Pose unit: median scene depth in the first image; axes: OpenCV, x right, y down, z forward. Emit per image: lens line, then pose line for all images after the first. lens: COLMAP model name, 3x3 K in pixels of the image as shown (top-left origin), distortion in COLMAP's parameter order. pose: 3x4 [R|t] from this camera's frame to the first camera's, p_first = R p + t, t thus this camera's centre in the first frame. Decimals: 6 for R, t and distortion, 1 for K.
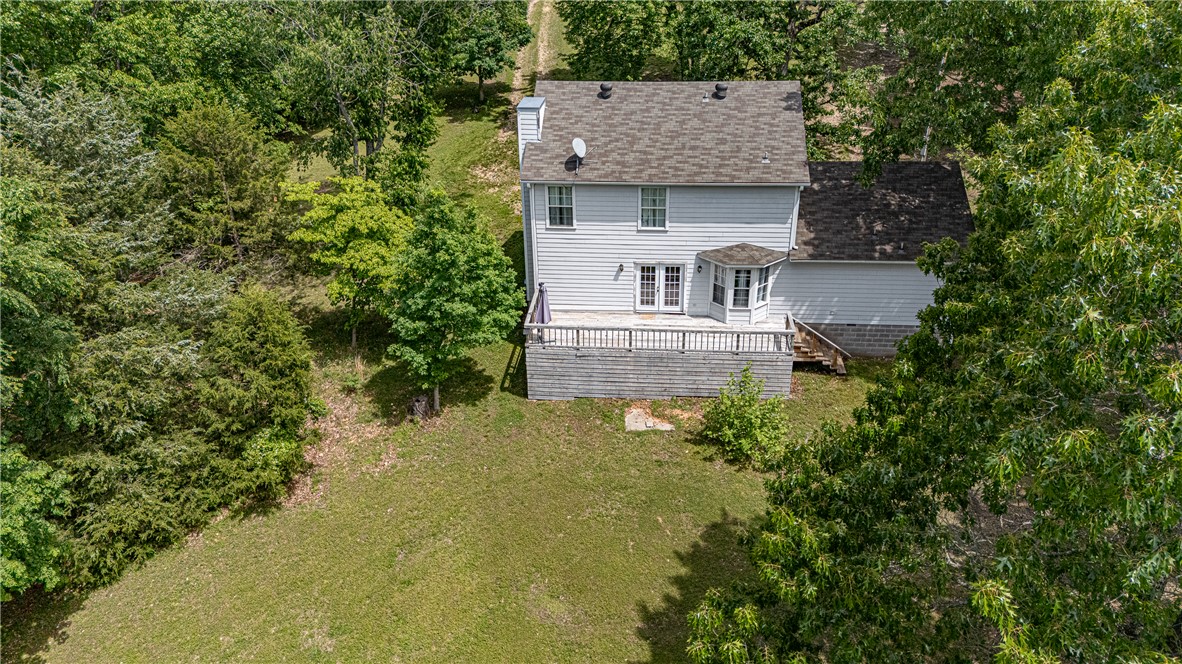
lens RADIAL K [[845.6, 0, 591.0], [0, 845.6, 332.0], [0, 0, 1]] dist [0.059404, -0.043310]
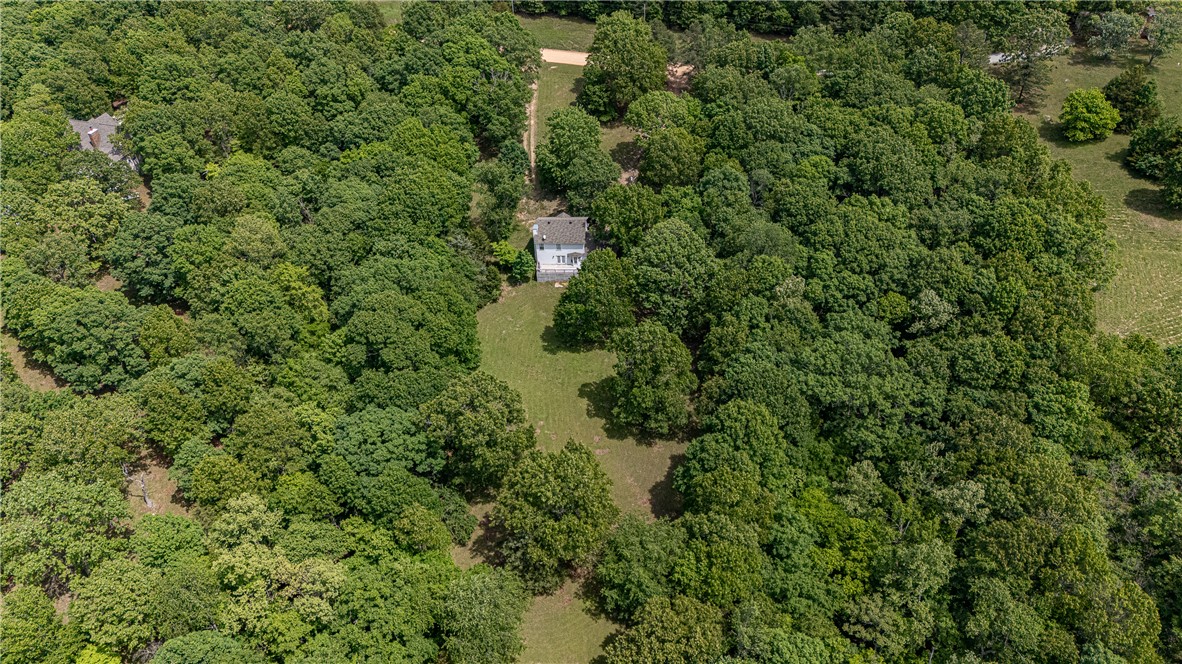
lens RADIAL K [[845.6, 0, 591.0], [0, 845.6, 332.0], [0, 0, 1]] dist [0.059404, -0.043310]
pose [[0.999255, -0.034530, 0.017248, 0.168415], [0.030123, 0.977050, 0.210872, -0.749686], [-0.024133, -0.210195, 0.977362, -4.451805]]
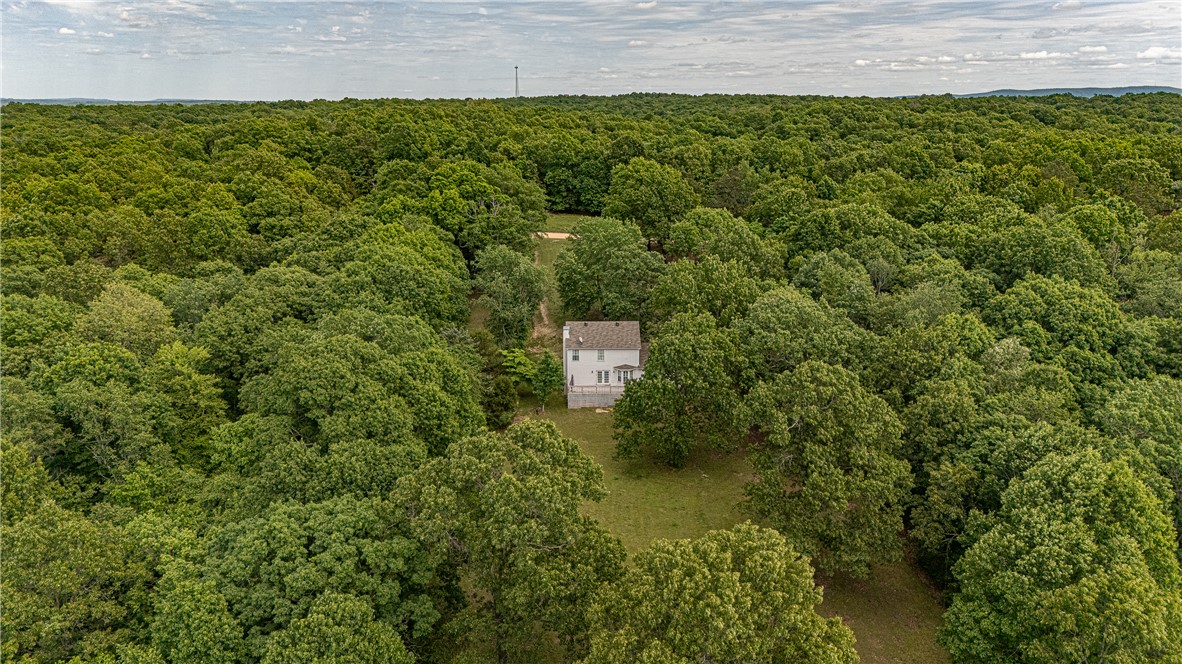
lens RADIAL K [[845.6, 0, 591.0], [0, 845.6, 332.0], [0, 0, 1]] dist [0.059404, -0.043310]
pose [[0.994492, -0.009943, 0.104342, -0.348486], [0.031655, 0.977496, -0.208565, 0.514646], [-0.099920, 0.210719, 0.972427, -2.567053]]
